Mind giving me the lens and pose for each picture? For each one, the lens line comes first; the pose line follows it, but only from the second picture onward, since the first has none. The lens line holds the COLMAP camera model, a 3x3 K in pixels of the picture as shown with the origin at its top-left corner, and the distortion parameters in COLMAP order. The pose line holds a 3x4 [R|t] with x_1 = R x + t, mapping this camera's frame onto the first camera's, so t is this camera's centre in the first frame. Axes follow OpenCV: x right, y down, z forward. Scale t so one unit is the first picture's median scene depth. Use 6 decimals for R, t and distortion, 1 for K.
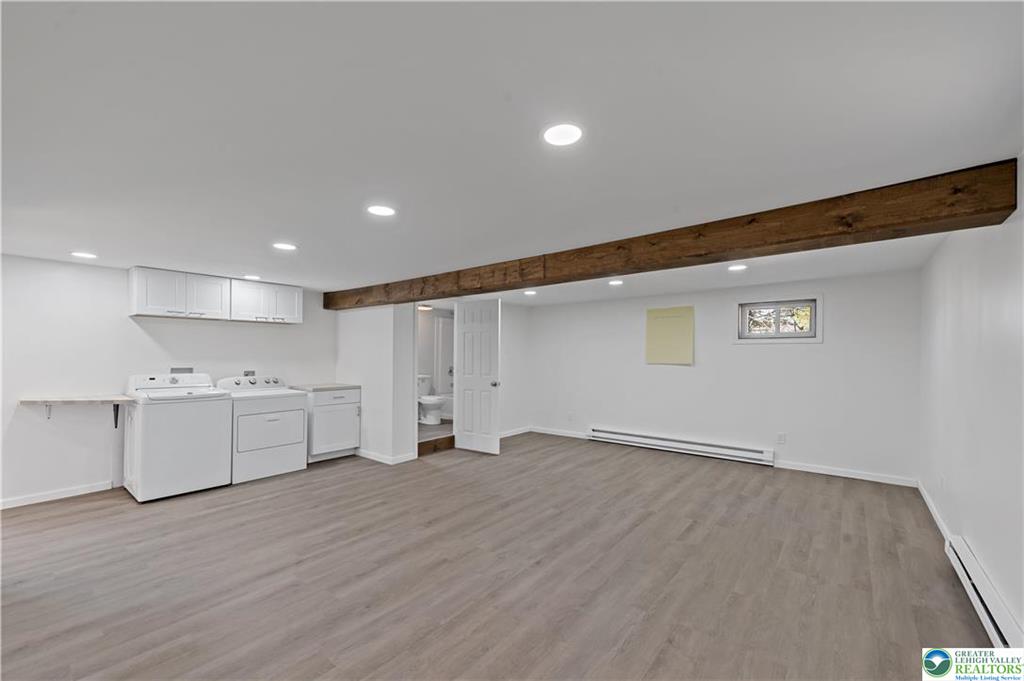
lens RADIAL K [[413.3, 0, 517.0], [0, 413.3, 337.7], [0, 0, 1]] dist [0.014693, -0.000139]
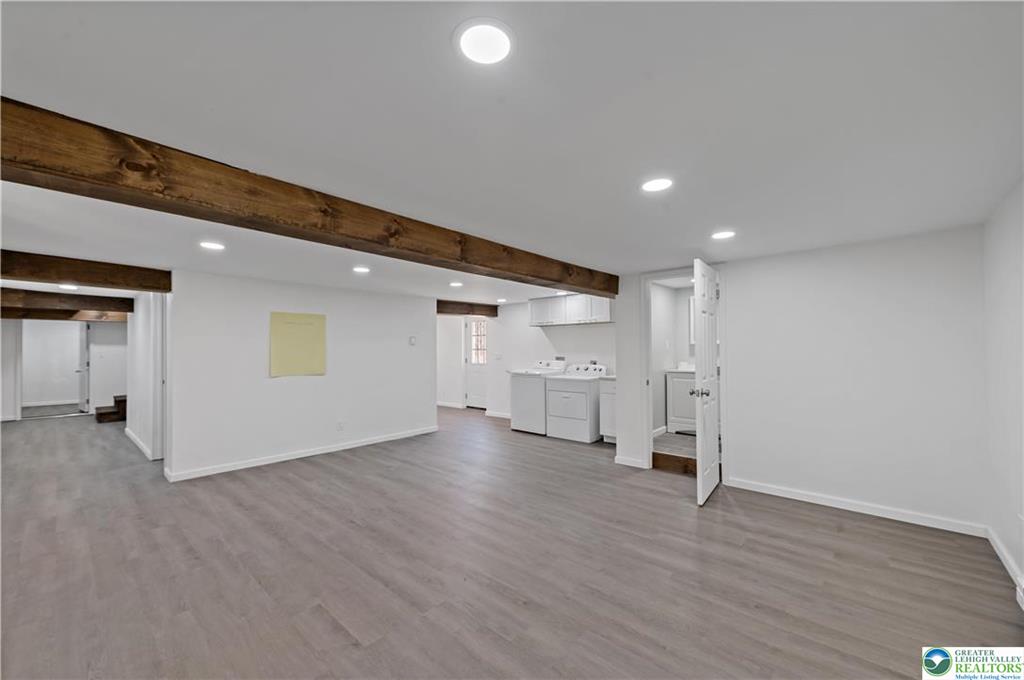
lens RADIAL K [[398.6, 0, 515.4], [0, 398.6, 329.8], [0, 0, 1]] dist [0.008190, -0.000608]
pose [[-0.051342, -0.047818, -0.997536, 0.847453], [0.048328, 0.997564, -0.050307, 0.045801], [0.997511, -0.050792, -0.048906, 1.090075]]
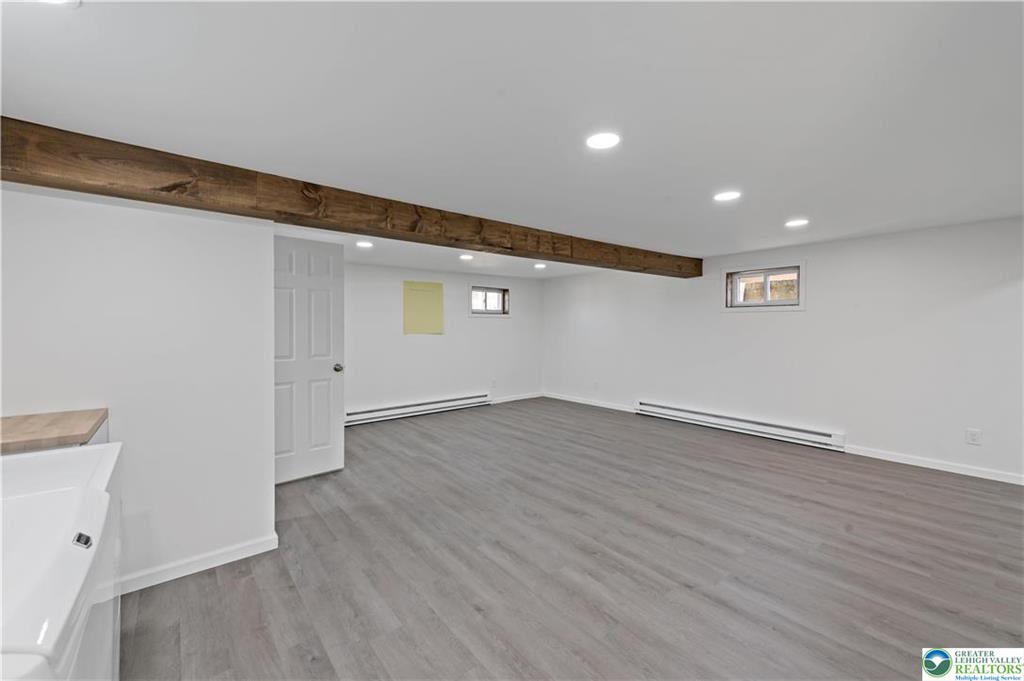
lens RADIAL K [[410.9, 0, 514.3], [0, 410.9, 322.9], [0, 0, 1]] dist [0.015584, -0.000078]
pose [[0.203202, 0.006592, 0.979115, -0.960252], [-0.037681, 0.999289, 0.001093, 0.035892], [-0.978412, -0.037116, 0.203306, 0.832322]]
